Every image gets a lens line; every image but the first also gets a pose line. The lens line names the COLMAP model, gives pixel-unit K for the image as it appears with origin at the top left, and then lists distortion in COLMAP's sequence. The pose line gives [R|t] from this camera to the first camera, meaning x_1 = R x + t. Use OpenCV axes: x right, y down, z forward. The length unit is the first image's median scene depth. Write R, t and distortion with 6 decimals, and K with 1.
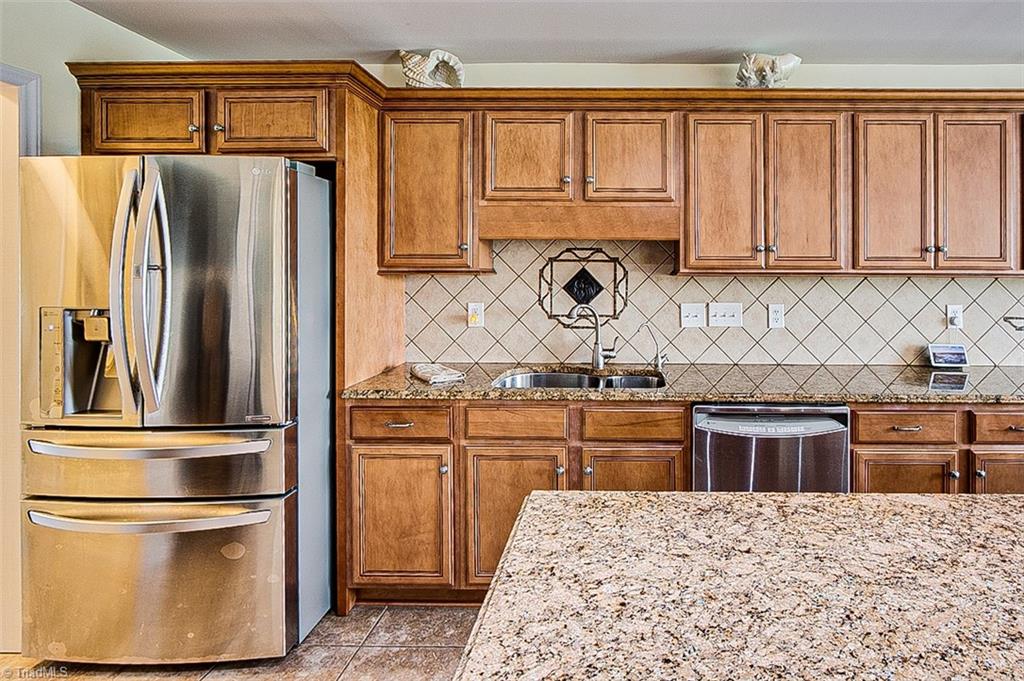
lens RADIAL K [[569.1, 0, 512.0], [0, 569.1, 277.4], [0, 0, 1]] dist [-0.000853, 0.000550]
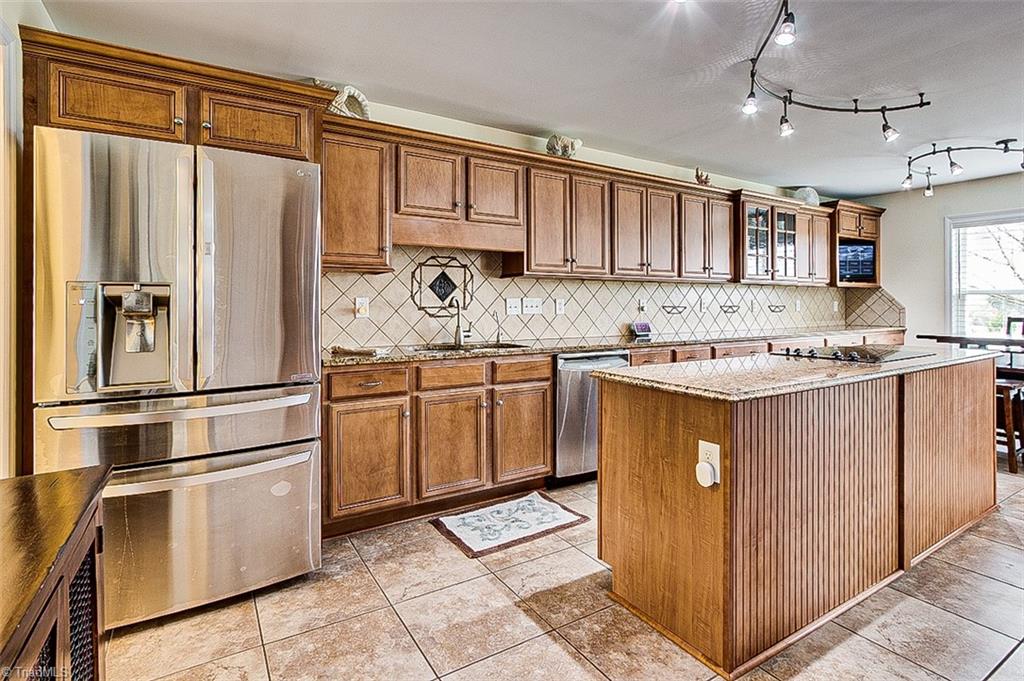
lens RADIAL K [[517.6, 0, 513.9], [0, 517.6, 298.0], [0, 0, 1]] dist [-0.000832, -0.000203]
pose [[0.840411, 0.001906, 0.541946, -0.461142], [0.000700, 0.999989, -0.004603, 0.059986], [-0.541949, 0.004248, 0.840401, -0.120242]]
